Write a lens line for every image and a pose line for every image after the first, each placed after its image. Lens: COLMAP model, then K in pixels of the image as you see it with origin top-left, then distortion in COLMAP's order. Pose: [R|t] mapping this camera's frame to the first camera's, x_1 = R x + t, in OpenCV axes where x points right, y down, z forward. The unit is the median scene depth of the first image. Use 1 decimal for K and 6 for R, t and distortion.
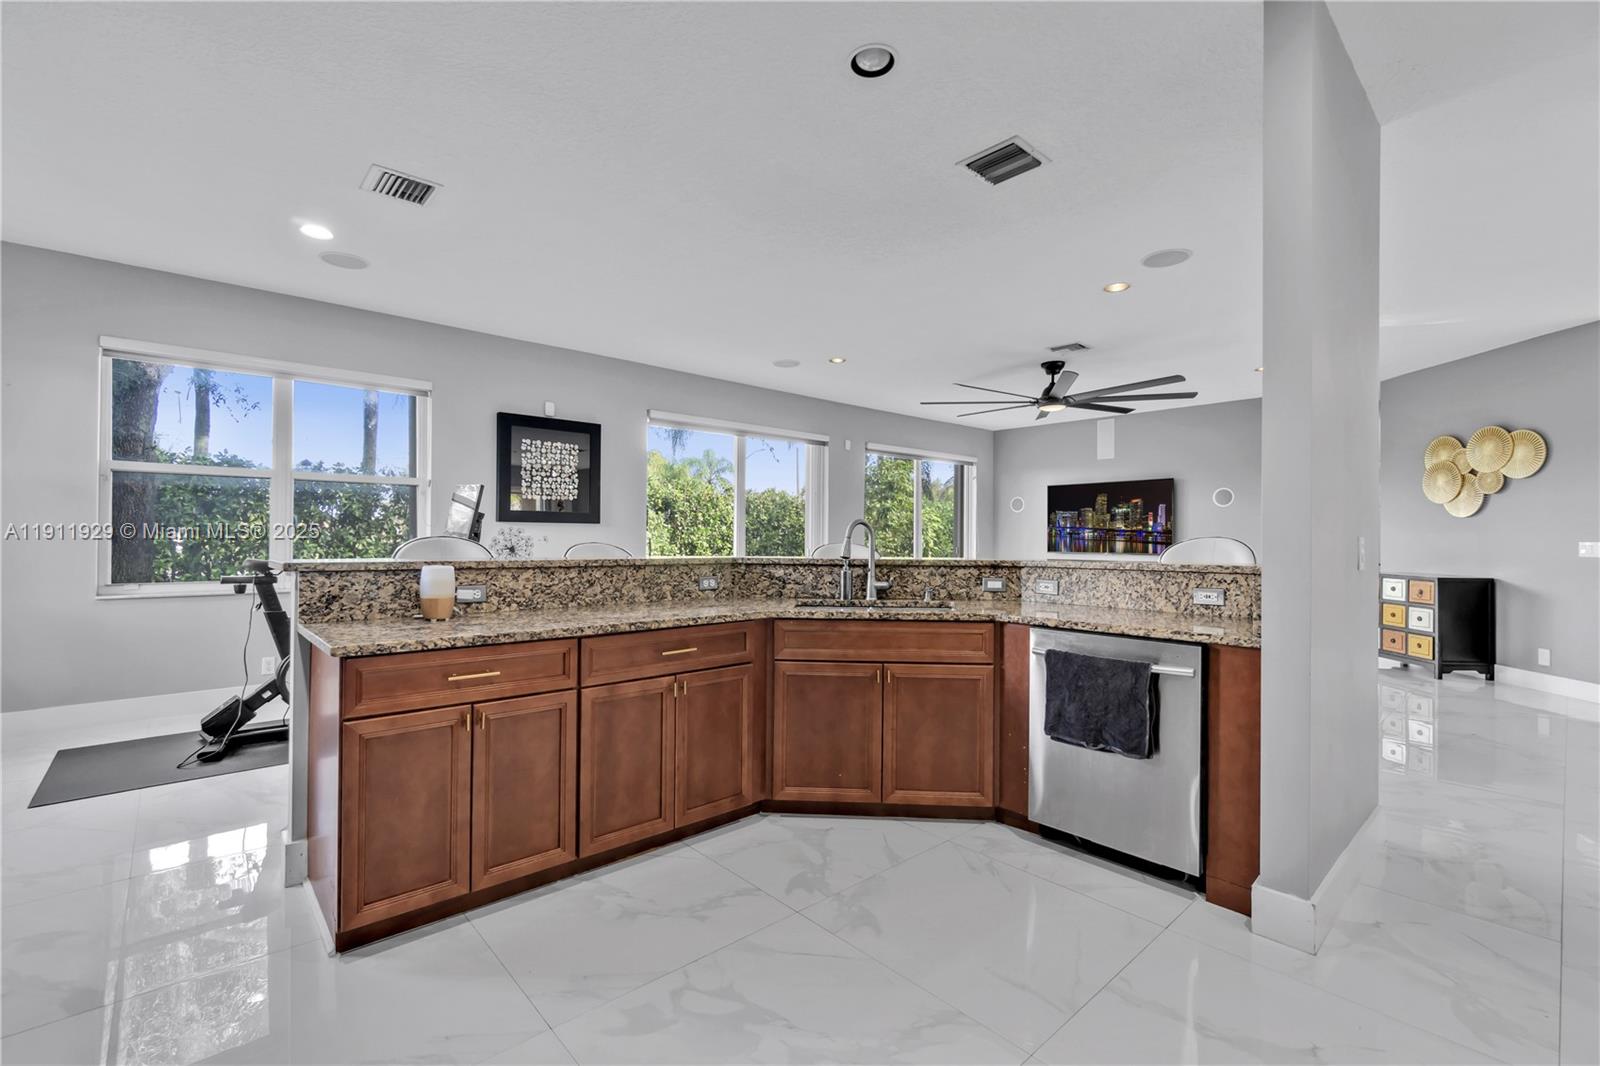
lens RADIAL K [[701.4, 0, 786.6], [0, 701.4, 530.3], [0, 0, 1]] dist [-0.003169, 0.001178]
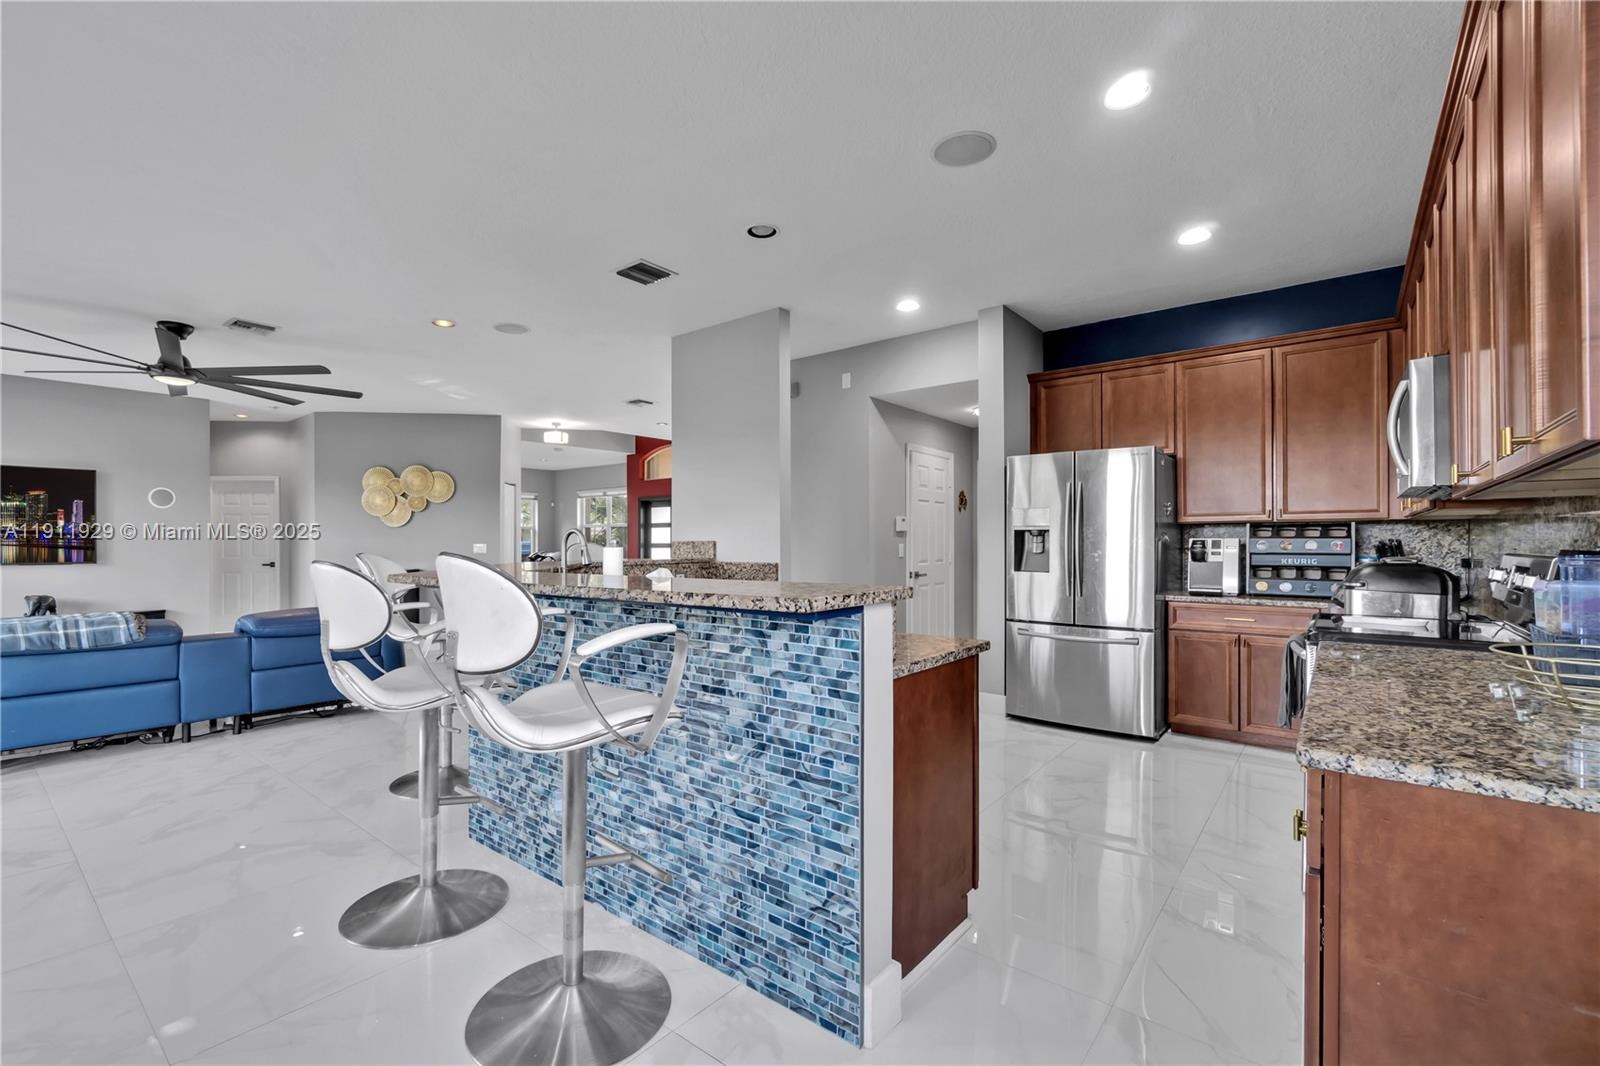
lens RADIAL K [[701.4, 0, 789.7], [0, 701.4, 543.5], [0, 0, 1]] dist [-0.003169, 0.001178]
pose [[-0.160313, -0.006513, 0.987045, -0.449204], [-0.010008, 0.999938, 0.004973, -0.001597], [-0.987016, -0.009081, -0.160368, 0.382958]]
